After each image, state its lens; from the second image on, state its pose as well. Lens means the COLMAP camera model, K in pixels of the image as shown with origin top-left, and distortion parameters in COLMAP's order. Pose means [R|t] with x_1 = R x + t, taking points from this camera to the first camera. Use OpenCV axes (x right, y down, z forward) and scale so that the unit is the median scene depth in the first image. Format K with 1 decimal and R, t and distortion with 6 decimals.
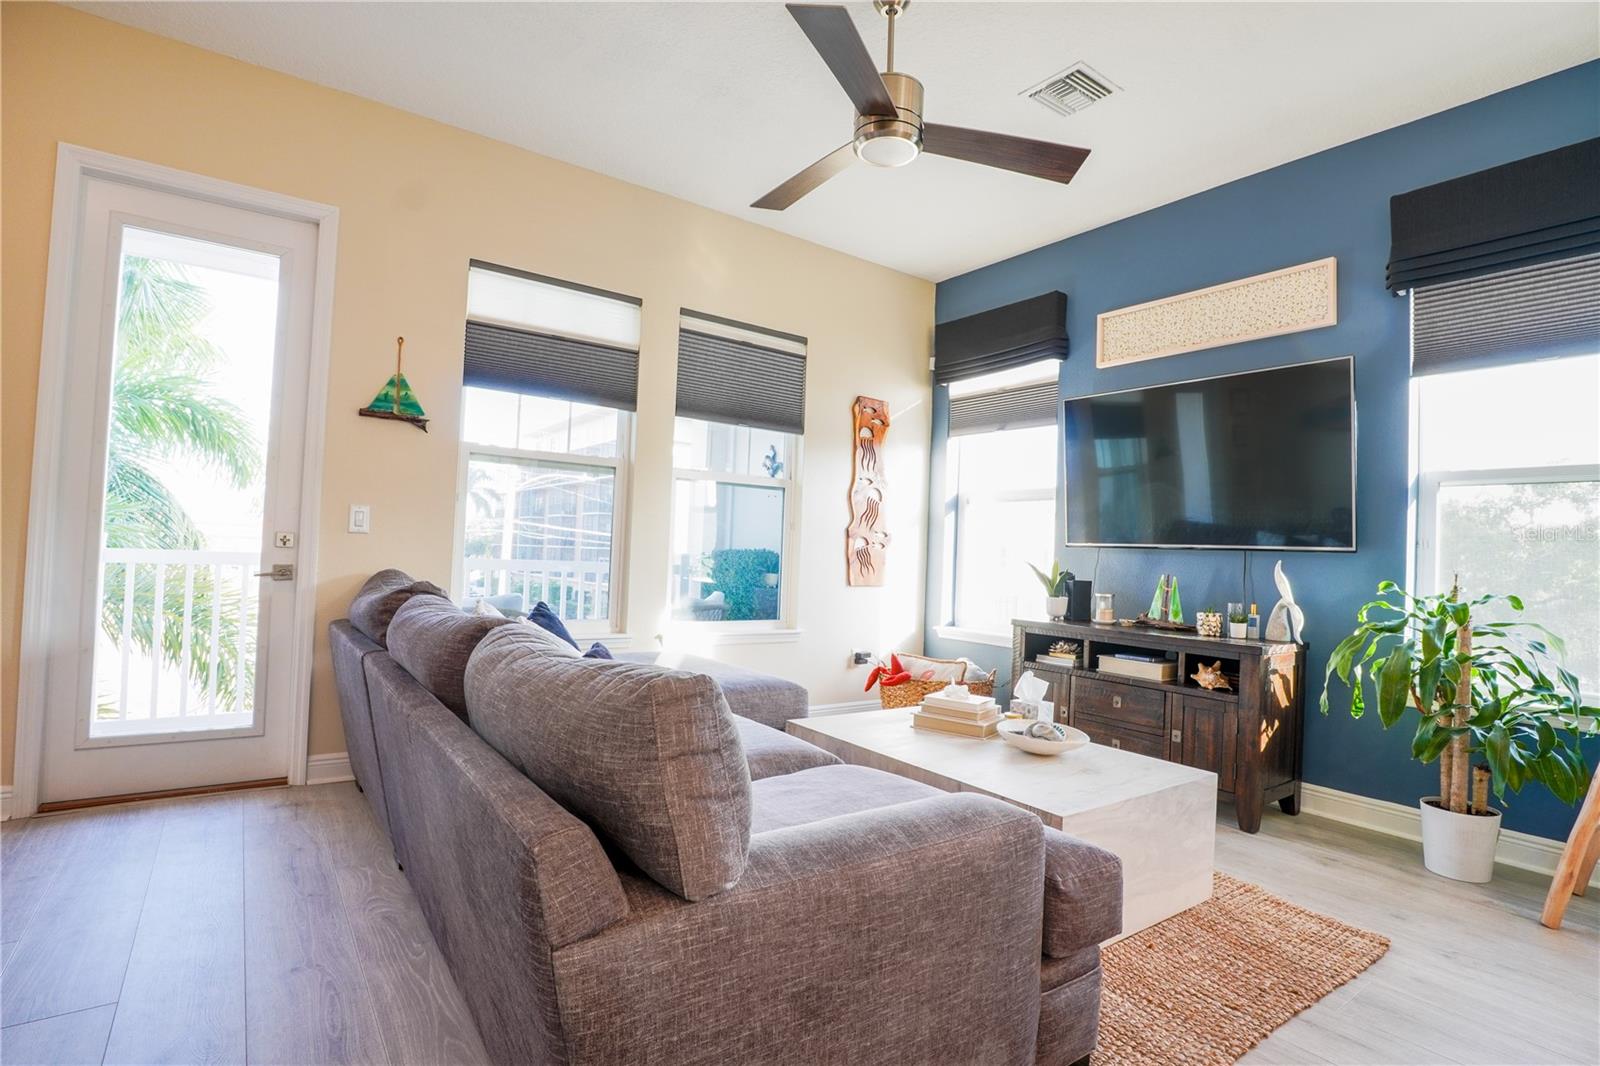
lens RADIAL K [[776.9, 0, 804.1], [0, 776.9, 538.9], [0, 0, 1]] dist [-0.038270, 0.006057]
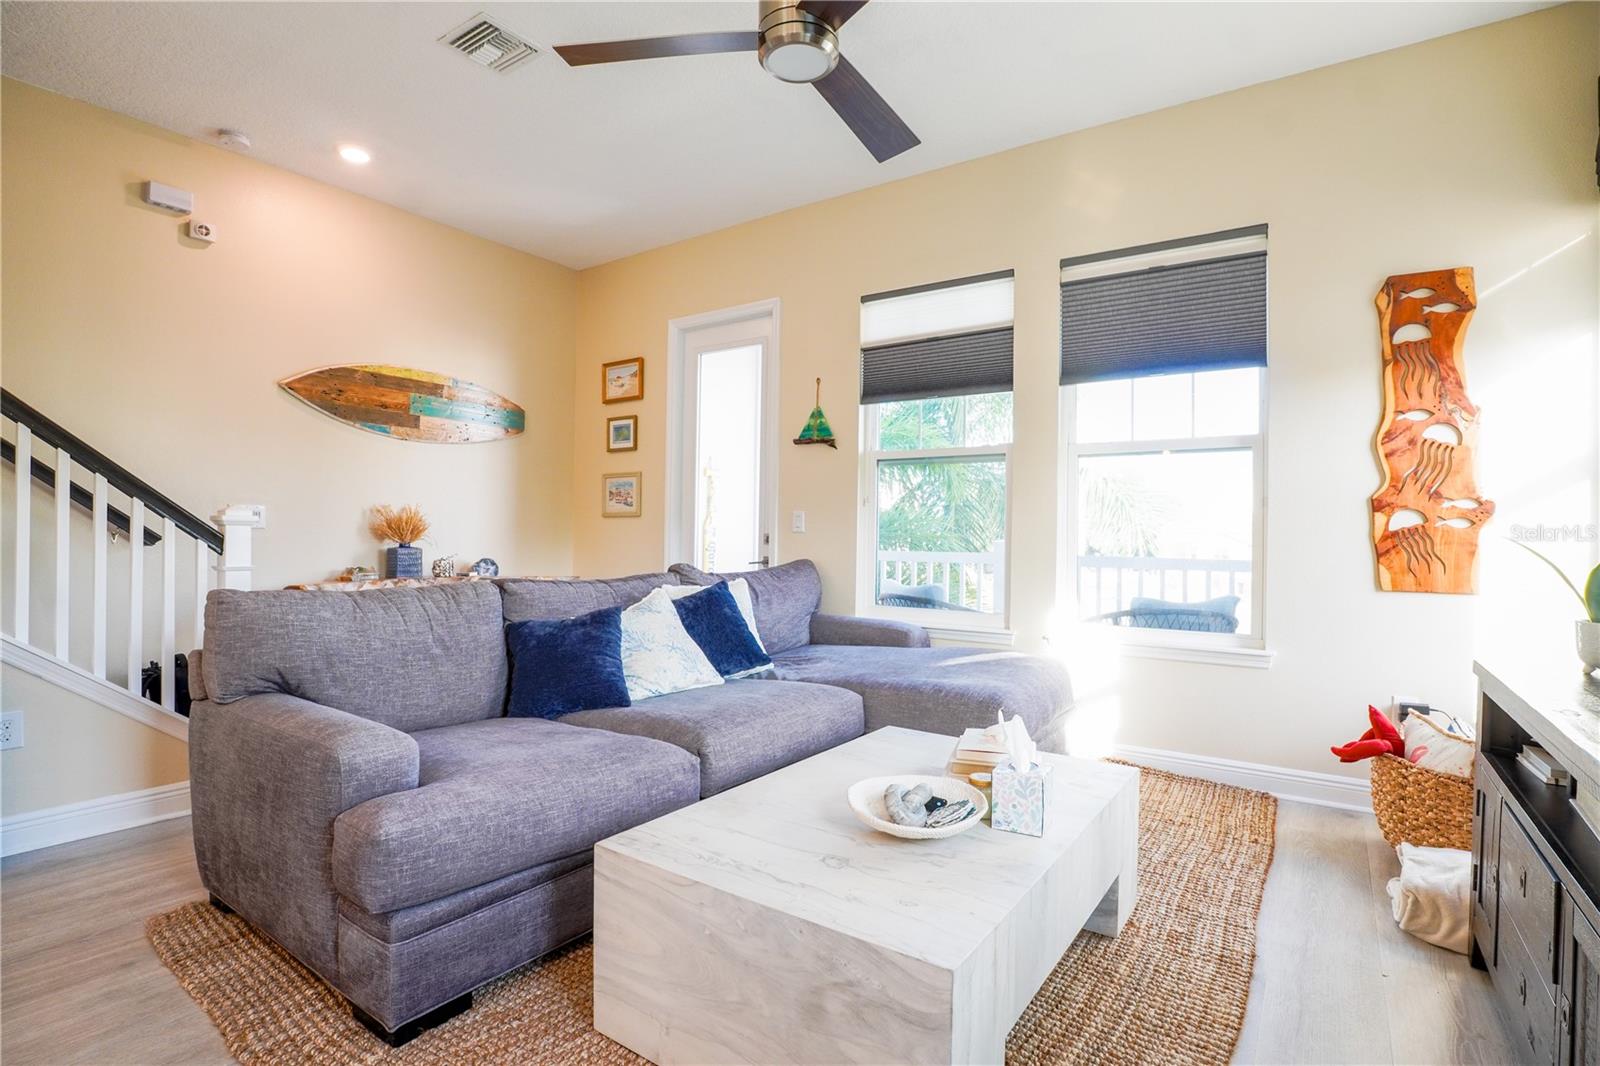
lens RADIAL K [[776.9, 0, 809.0], [0, 776.9, 529.9], [0, 0, 1]] dist [-0.038270, 0.006057]
pose [[0.346365, -0.038776, -0.937298, 0.565247], [0.024643, 0.999177, -0.032229, 0.026177], [0.937776, -0.011935, 0.347036, 0.448153]]
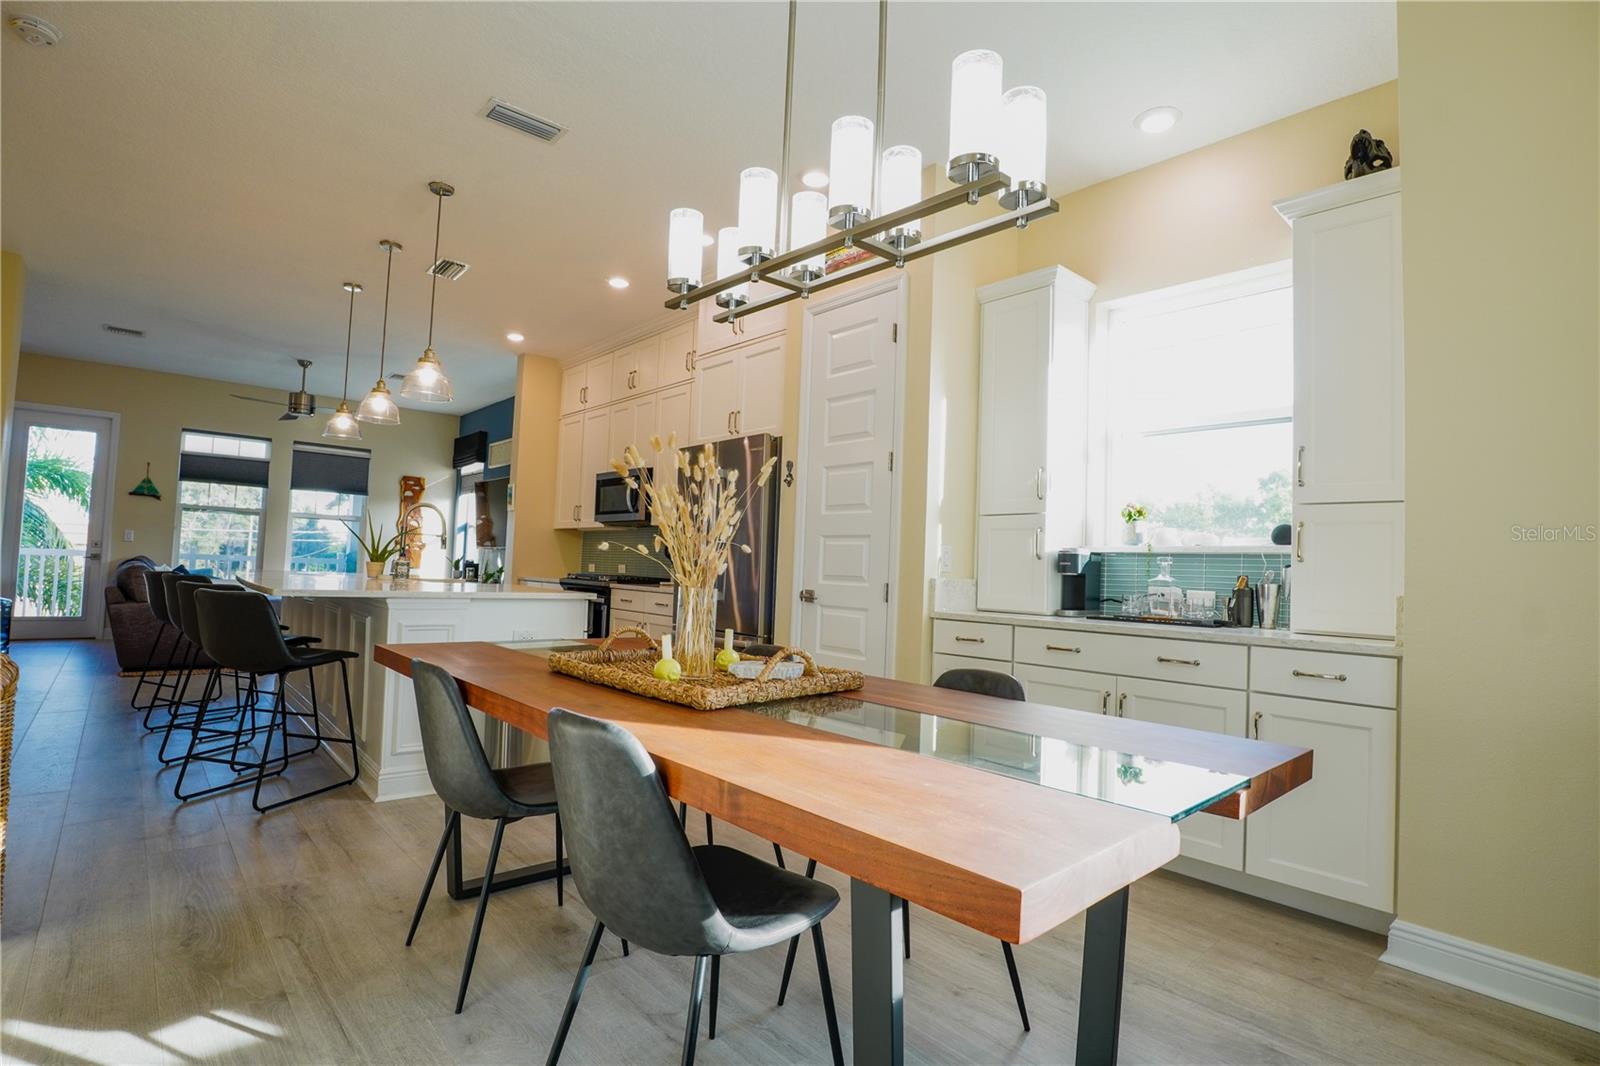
lens RADIAL K [[776.9, 0, 806.9], [0, 776.9, 537.6], [0, 0, 1]] dist [-0.038270, 0.006057]
pose [[0.994753, 0.001536, 0.102296, 1.133332], [0.000288, 0.999841, -0.017815, 0.020731], [-0.102307, 0.017751, 0.994594, -1.392527]]
